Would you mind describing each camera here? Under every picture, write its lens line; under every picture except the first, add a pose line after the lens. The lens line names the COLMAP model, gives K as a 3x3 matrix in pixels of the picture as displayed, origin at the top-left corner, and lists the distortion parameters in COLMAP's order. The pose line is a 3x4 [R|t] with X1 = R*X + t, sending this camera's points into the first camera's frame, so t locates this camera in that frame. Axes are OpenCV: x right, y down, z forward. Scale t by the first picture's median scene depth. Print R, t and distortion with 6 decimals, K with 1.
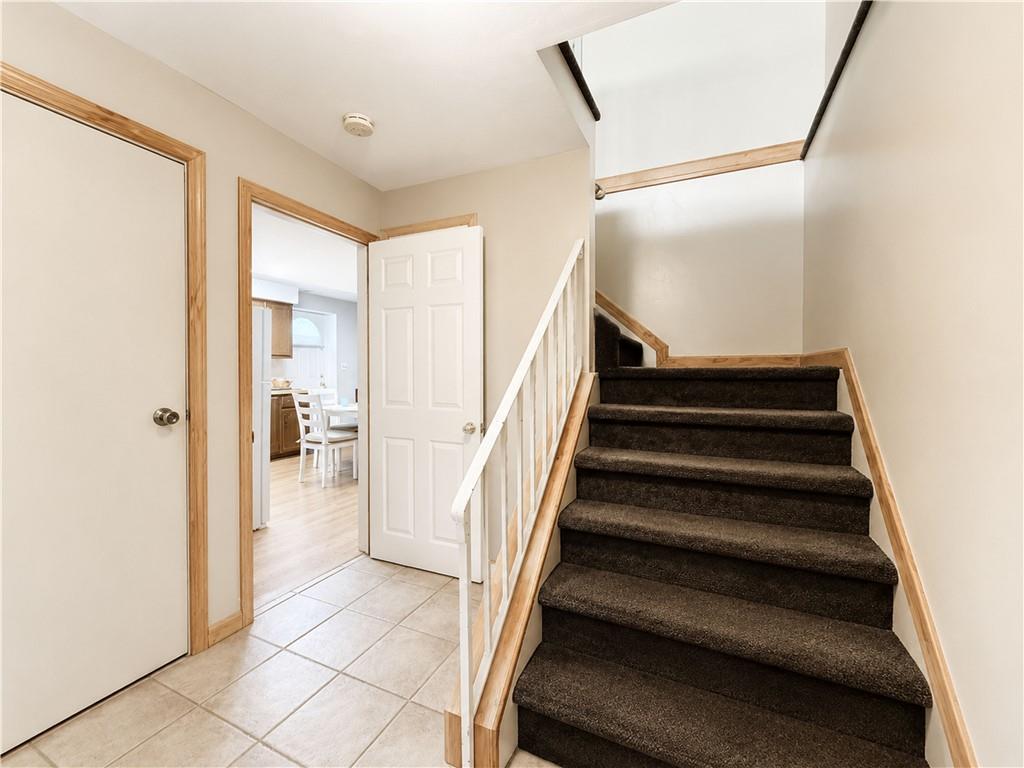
lens RADIAL K [[412.5, 0, 517.2], [0, 412.5, 381.8], [0, 0, 1]] dist [0.000343, -0.000288]
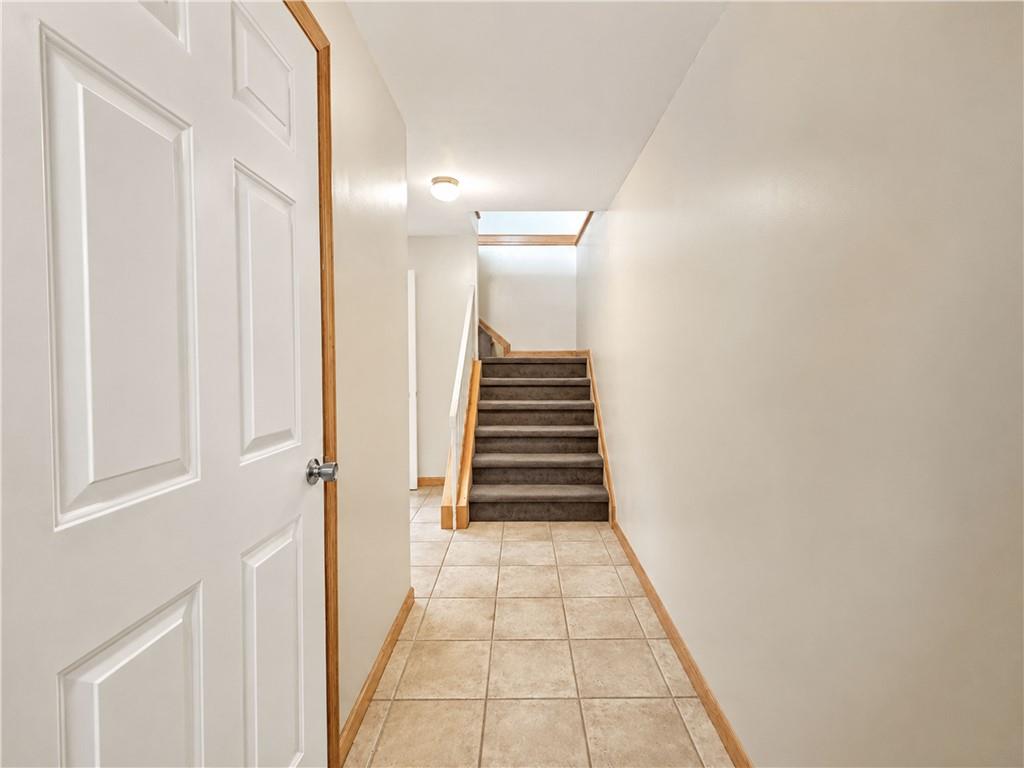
lens RADIAL K [[412.5, 0, 517.2], [0, 412.5, 381.8], [0, 0, 1]] dist [0.000343, -0.000288]
pose [[0.903919, -0.019108, 0.427276, -0.433295], [0.003855, 0.999325, 0.036535, 0.005062], [-0.427686, -0.031378, 0.903383, -0.708874]]
